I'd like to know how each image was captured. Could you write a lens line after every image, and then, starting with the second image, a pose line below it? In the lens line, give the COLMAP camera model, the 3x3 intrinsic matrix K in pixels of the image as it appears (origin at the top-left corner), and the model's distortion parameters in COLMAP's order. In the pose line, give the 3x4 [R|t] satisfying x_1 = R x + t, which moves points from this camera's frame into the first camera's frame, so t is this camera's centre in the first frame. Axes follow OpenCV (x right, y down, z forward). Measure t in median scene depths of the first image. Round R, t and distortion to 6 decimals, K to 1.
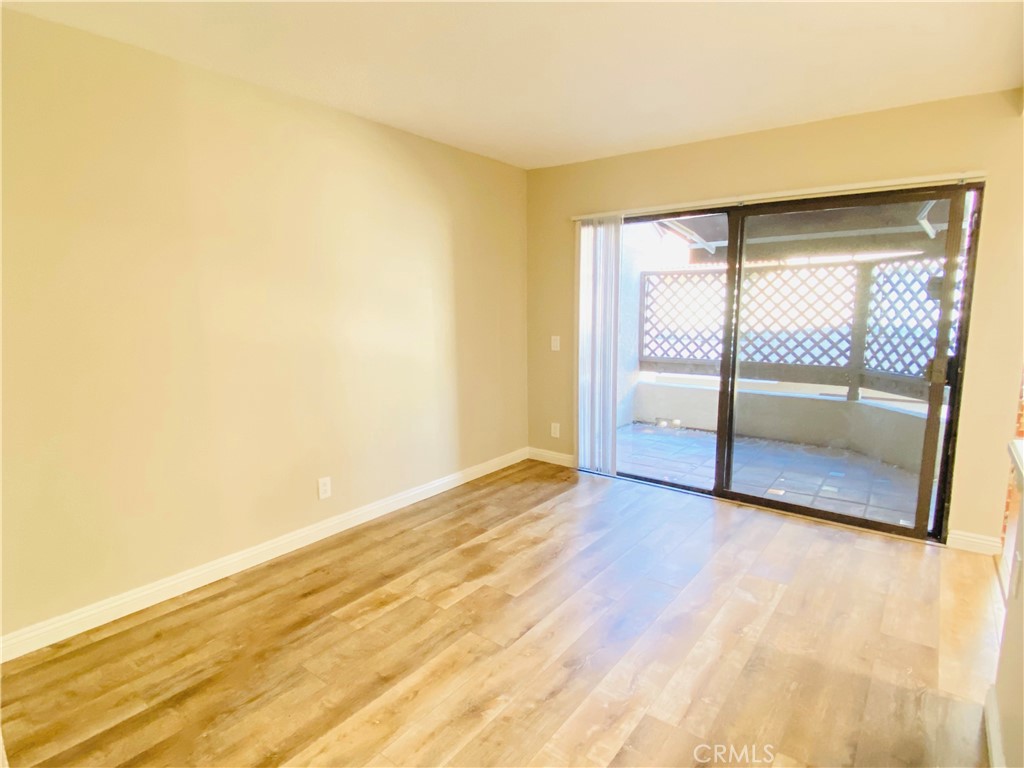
lens RADIAL K [[551.9, 0, 511.9], [0, 551.9, 384.9], [0, 0, 1]] dist [-0.010188, -0.006111]
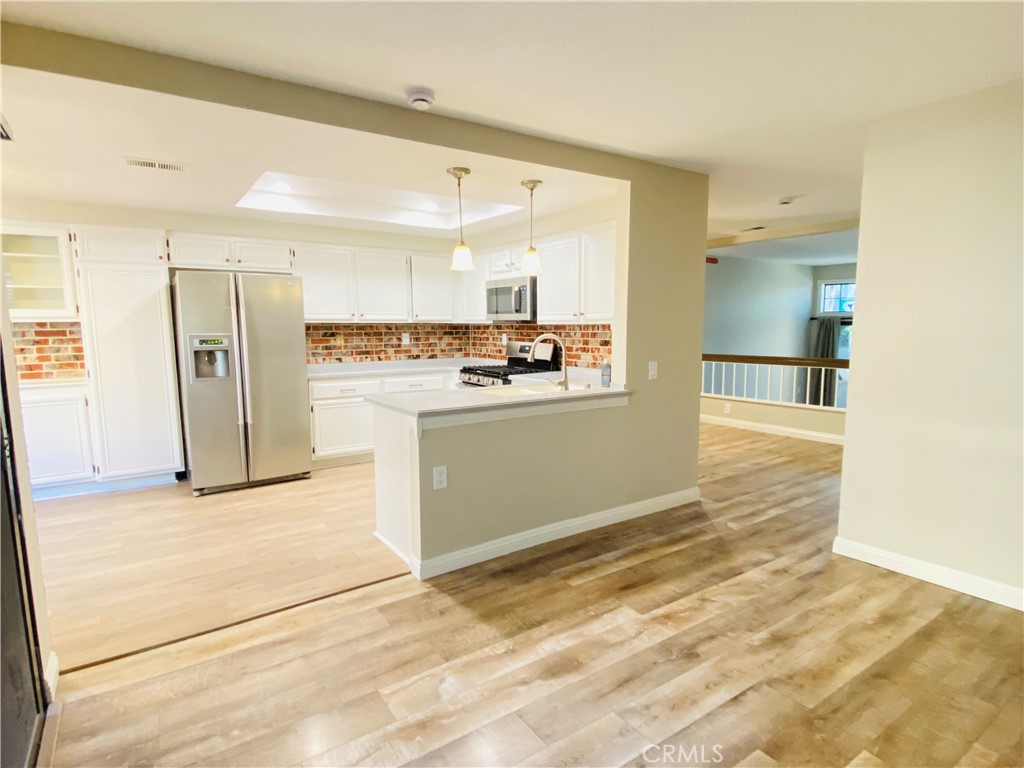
lens RADIAL K [[551.9, 0, 513.9], [0, 551.9, 388.0], [0, 0, 1]] dist [-0.010188, -0.006111]
pose [[-0.950055, -0.016485, 0.311648, 0.113227], [0.067055, 0.964498, 0.255435, -0.294847], [-0.304795, 0.263574, -0.915221, 1.976021]]
